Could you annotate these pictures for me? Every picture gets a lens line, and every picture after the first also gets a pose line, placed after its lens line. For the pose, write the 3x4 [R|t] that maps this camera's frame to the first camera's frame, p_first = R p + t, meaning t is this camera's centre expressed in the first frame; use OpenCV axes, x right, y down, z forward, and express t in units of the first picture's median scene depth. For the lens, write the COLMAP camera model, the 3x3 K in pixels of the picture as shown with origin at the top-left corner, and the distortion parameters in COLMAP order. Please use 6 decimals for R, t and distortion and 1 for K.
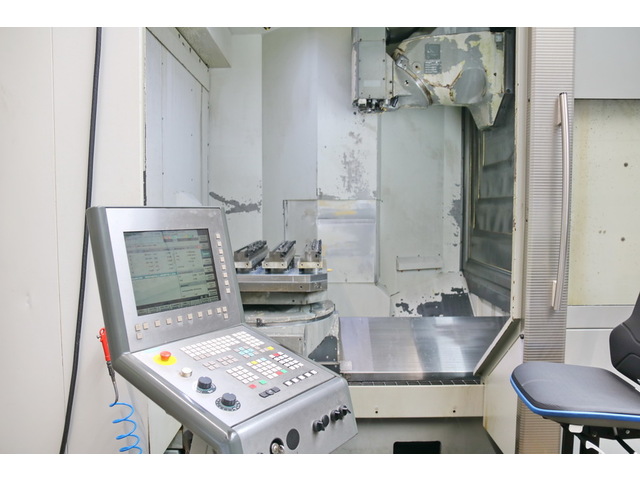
lens RADIAL K [[503.9, 0, 317.1], [0, 503.9, 243.8], [0, 0, 1]] dist [-0.123923, 0.108734]
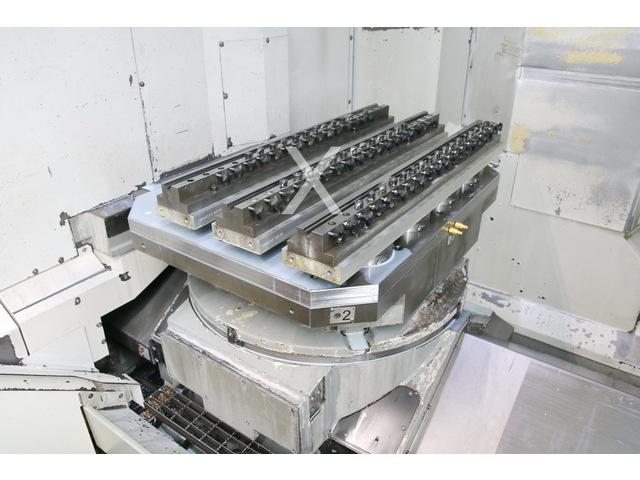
lens RADIAL K [[503.9, 0, 318.2], [0, 503.9, 242.0], [0, 0, 1]] dist [-0.123923, 0.108734]
pose [[0.820001, 0.268675, -0.505383, 0.115382], [-0.037150, 0.906100, 0.421430, -0.085471], [0.571155, -0.326798, 0.752984, 0.541181]]
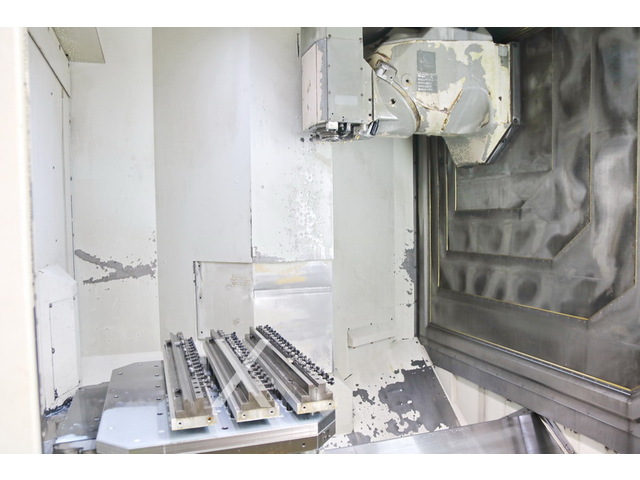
lens RADIAL K [[503.9, 0, 314.8], [0, 503.9, 249.0], [0, 0, 1]] dist [-0.123923, 0.108734]
pose [[0.946068, -0.032498, 0.322334, -0.143026], [0.038119, 0.999211, -0.011141, -0.097535], [-0.321718, 0.022827, 0.946560, 0.322846]]
